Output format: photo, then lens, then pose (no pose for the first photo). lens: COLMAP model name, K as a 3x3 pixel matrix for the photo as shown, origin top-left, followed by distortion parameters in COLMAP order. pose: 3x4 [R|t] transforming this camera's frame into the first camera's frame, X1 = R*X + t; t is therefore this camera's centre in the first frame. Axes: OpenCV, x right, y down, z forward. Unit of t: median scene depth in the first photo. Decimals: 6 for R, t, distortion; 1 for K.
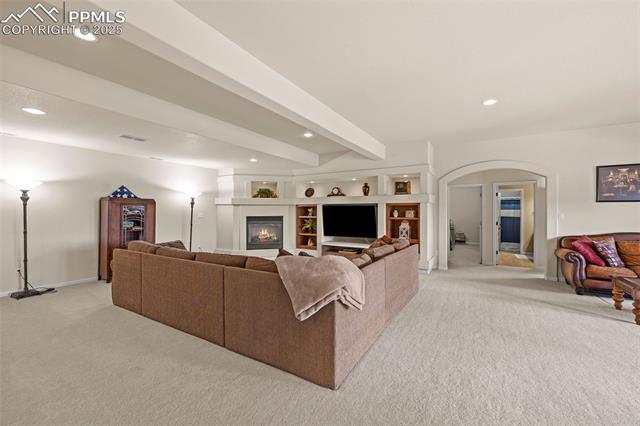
lens RADIAL K [[270.4, 0, 317.5], [0, 270.4, 211.9], [0, 0, 1]] dist [0.000498, 0.000335]
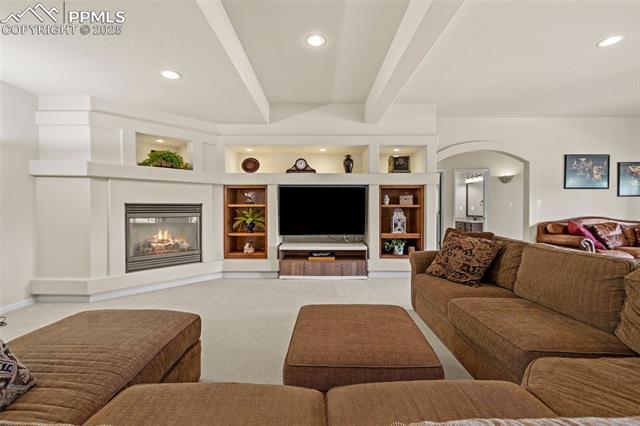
lens RADIAL K [[270.4, 0, 318.7], [0, 270.4, 210.9], [0, 0, 1]] dist [0.000498, 0.000335]
pose [[0.849631, -0.006378, 0.527339, -0.259874], [0.001146, 0.999947, 0.010248, 0.029726], [-0.527377, -0.008103, 0.849593, 0.476548]]
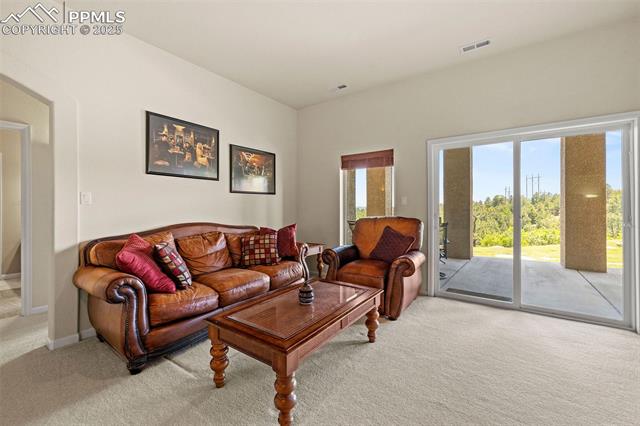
lens RADIAL K [[270.4, 0, 318.3], [0, 270.4, 206.7], [0, 0, 1]] dist [0.000498, 0.000335]
pose [[0.076368, 0.003467, 0.997074, 0.381775], [0.001924, 0.999992, -0.003624, 0.028488], [-0.997078, 0.002196, 0.076361, 0.463875]]
